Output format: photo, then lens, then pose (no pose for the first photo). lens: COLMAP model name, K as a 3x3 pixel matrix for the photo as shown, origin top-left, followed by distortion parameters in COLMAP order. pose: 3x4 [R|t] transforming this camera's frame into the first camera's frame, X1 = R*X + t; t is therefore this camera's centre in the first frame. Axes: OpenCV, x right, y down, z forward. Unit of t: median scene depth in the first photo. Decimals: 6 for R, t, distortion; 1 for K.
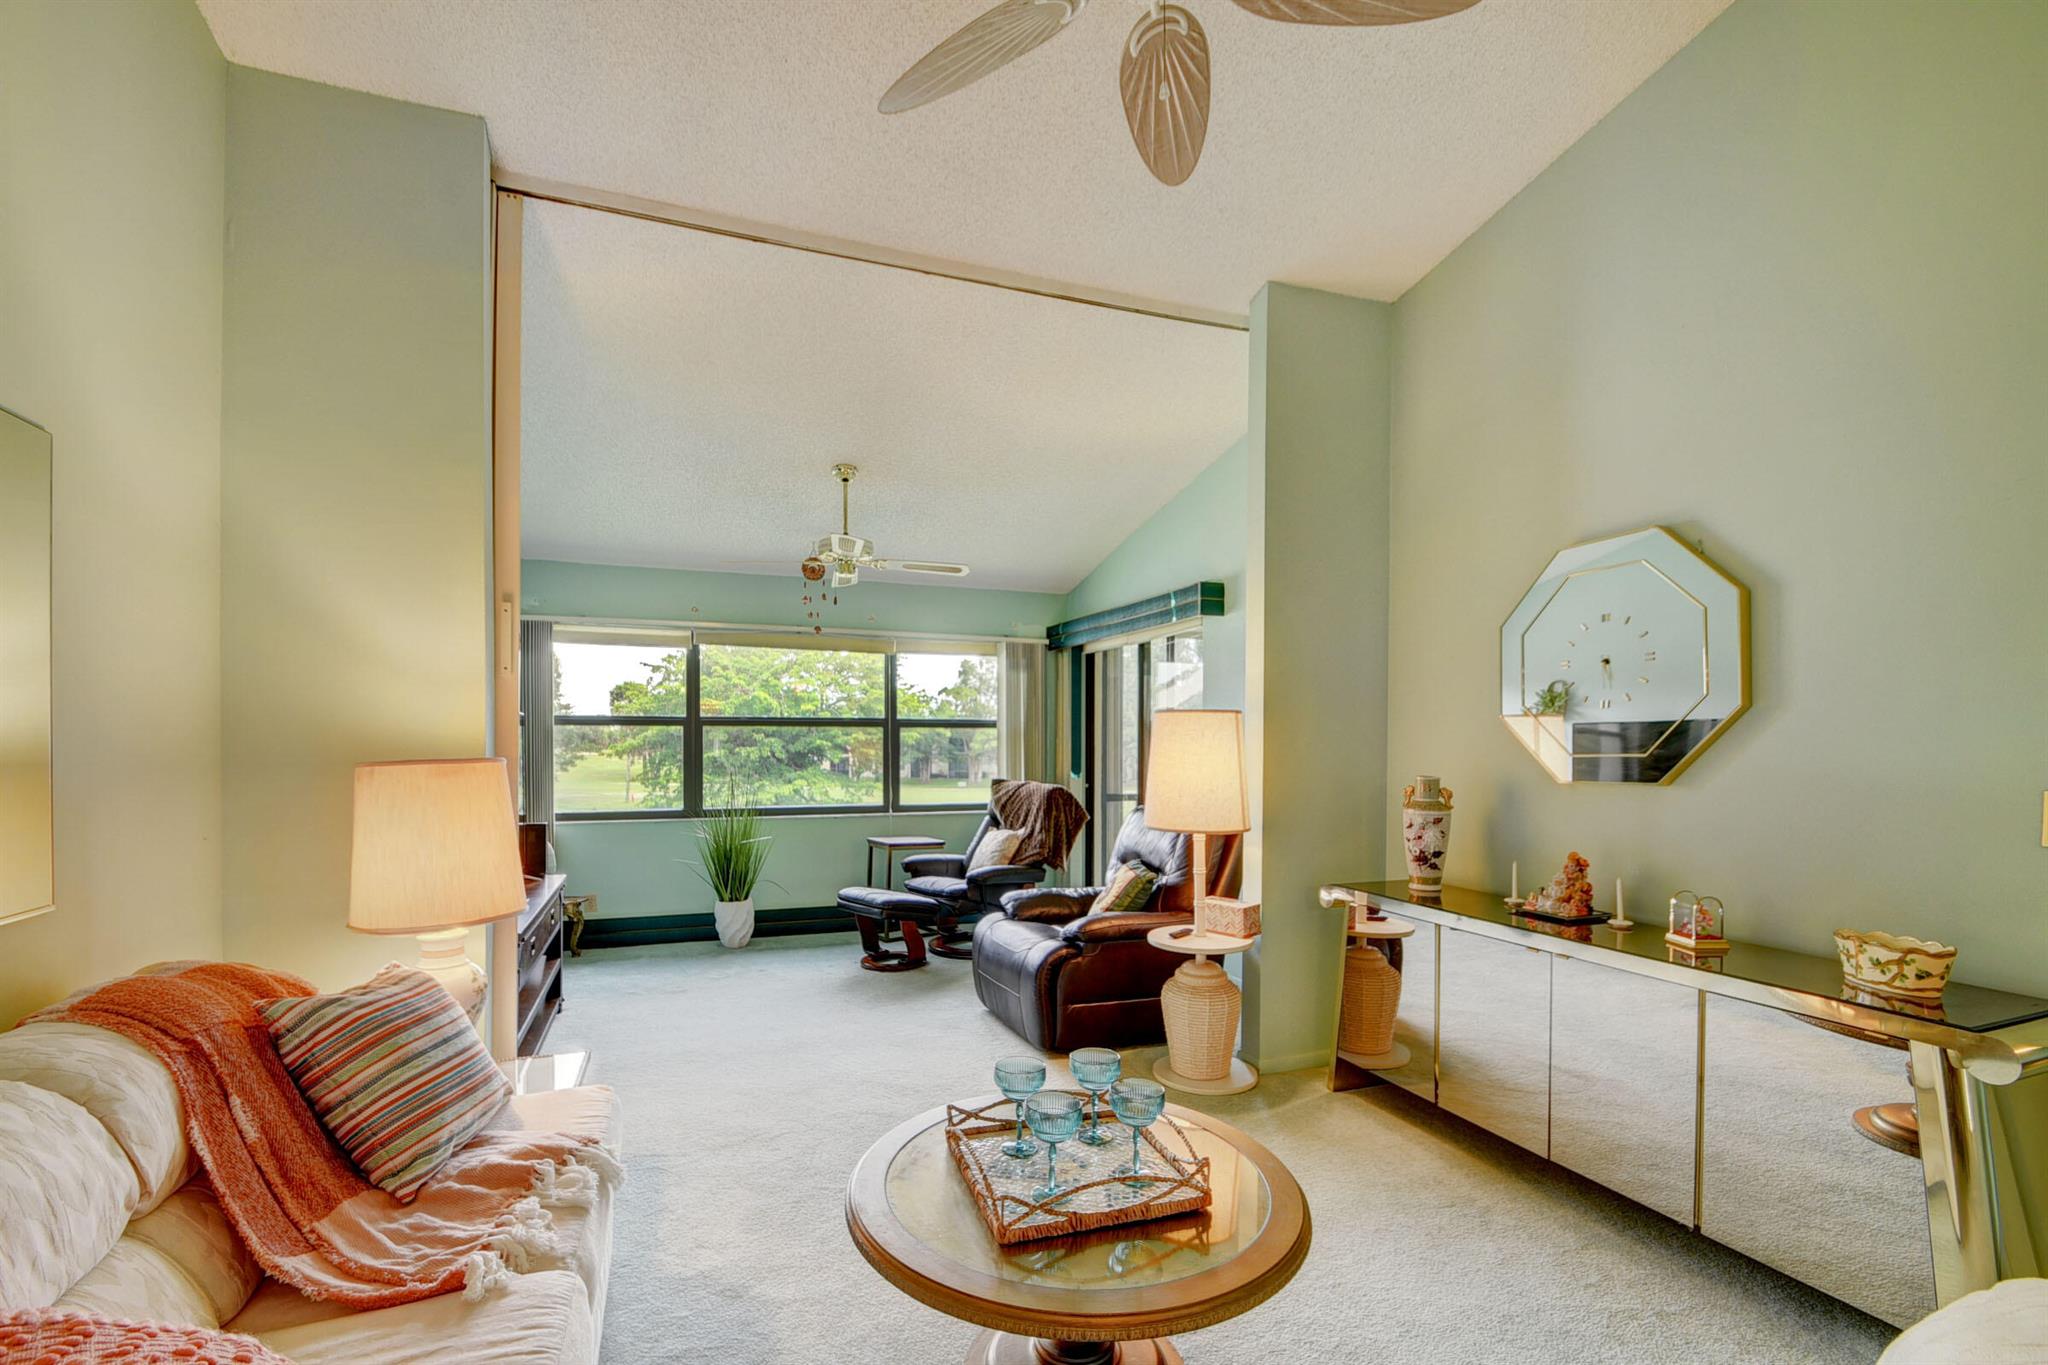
lens RADIAL K [[909.9, 0, 1020.7], [0, 909.9, 745.1], [0, 0, 1]] dist [-0.004586, -0.008037]
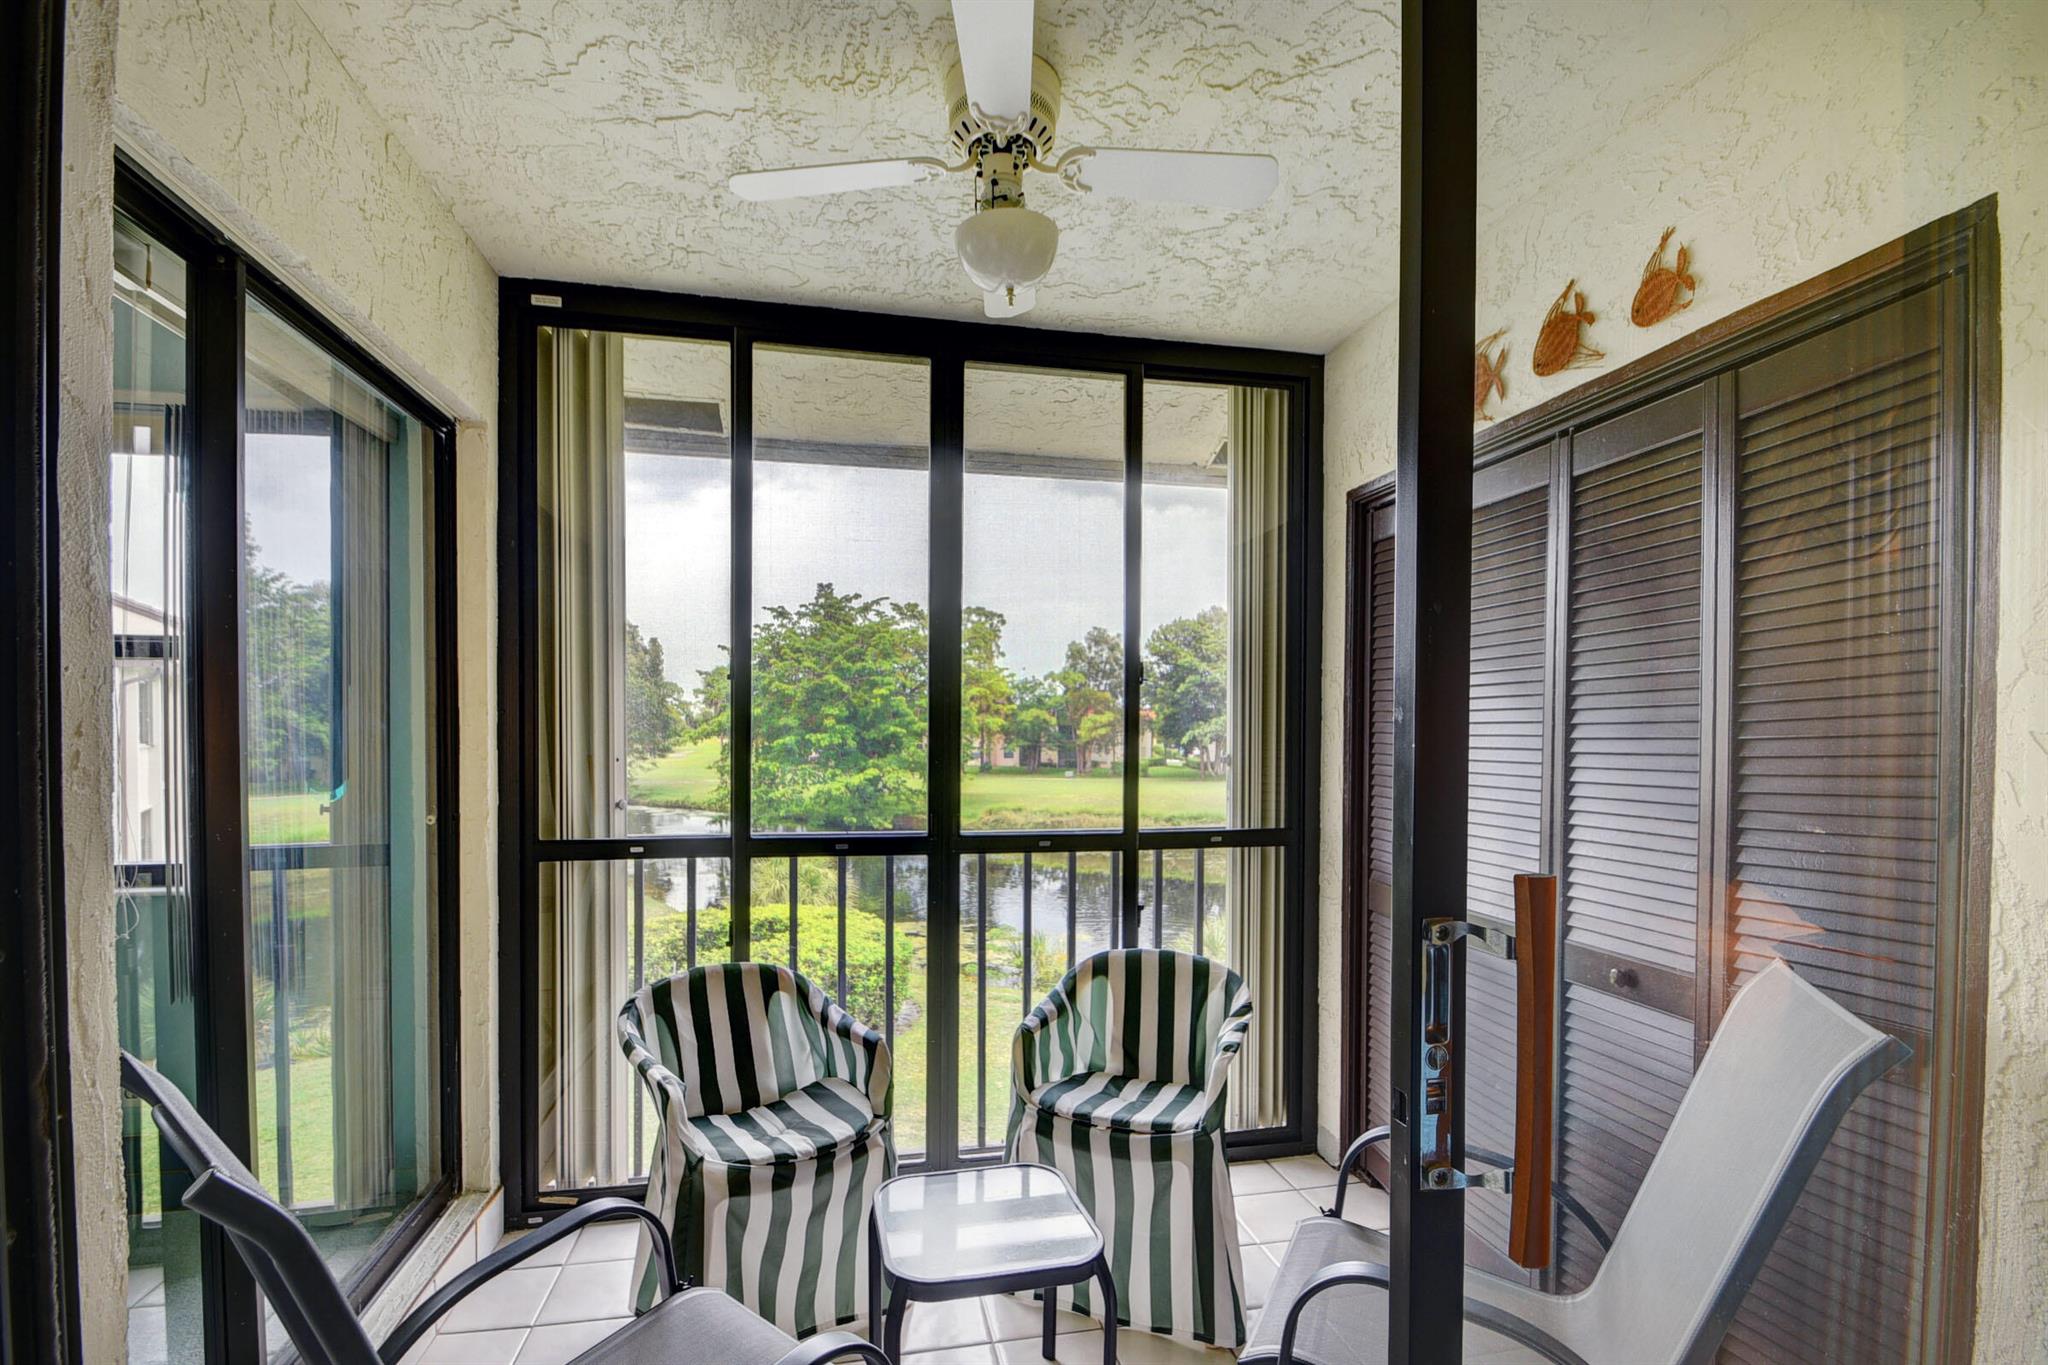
lens RADIAL K [[909.9, 0, 1031.9], [0, 909.9, 749.7], [0, 0, 1]] dist [-0.004586, -0.008037]
pose [[0.991250, 0.003016, -0.131961, 0.378107], [-0.000633, 0.999836, 0.018095, 0.010011], [0.131994, -0.017853, 0.991090, 0.775664]]
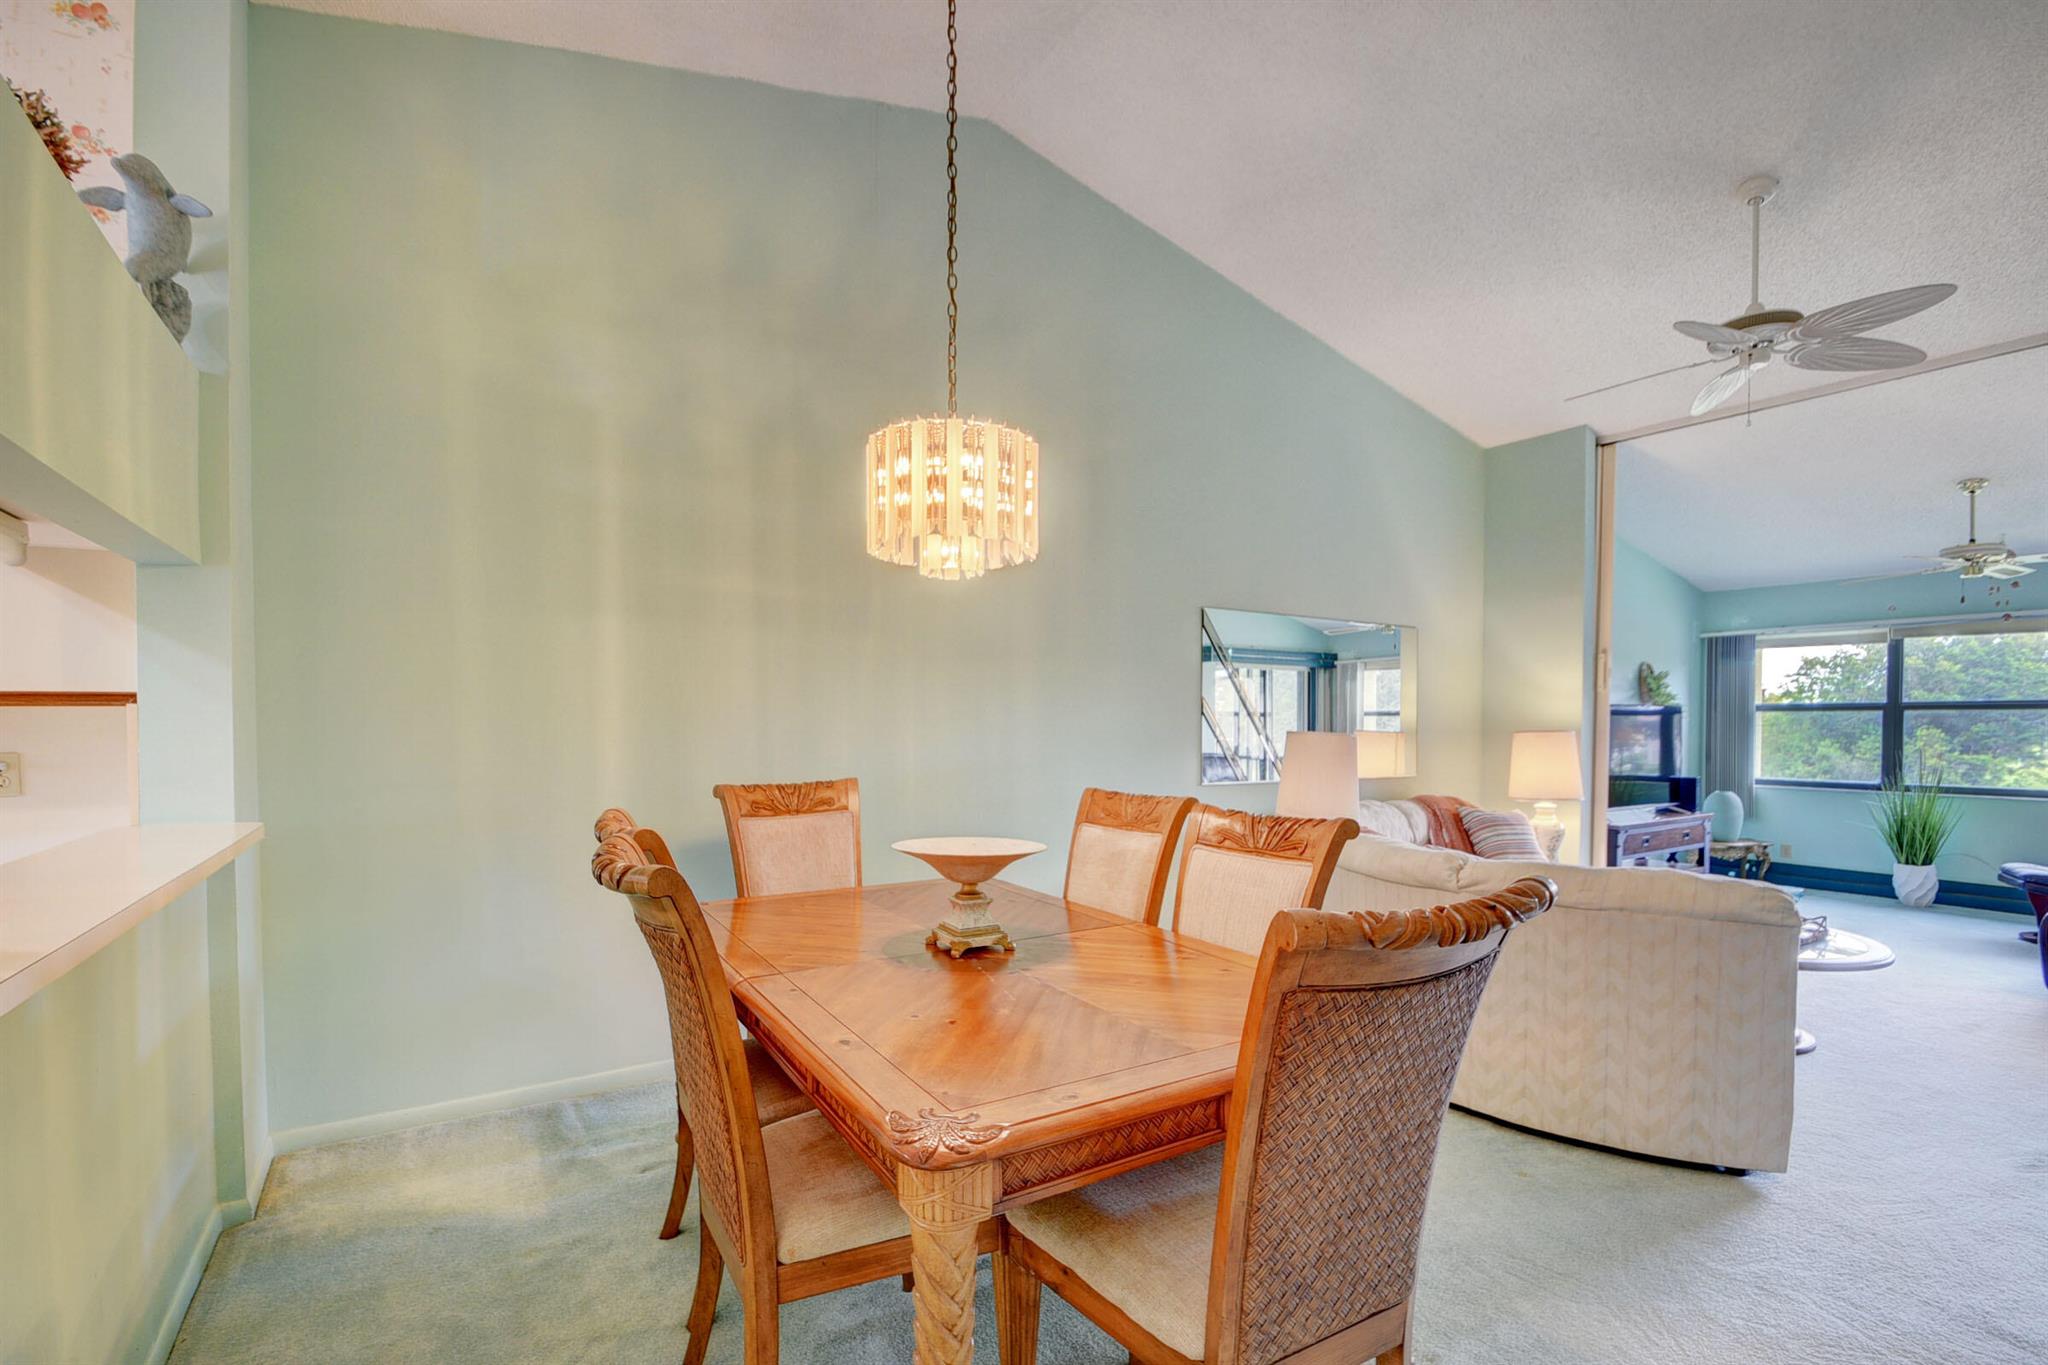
lens RADIAL K [[909.9, 0, 1001.4], [0, 909.9, 742.9], [0, 0, 1]] dist [-0.004586, -0.008037]
pose [[0.201280, 0.017992, -0.979369, 0.548301], [-0.005516, 0.999836, 0.017234, 0.006119], [0.979518, 0.001934, 0.201346, -0.336988]]
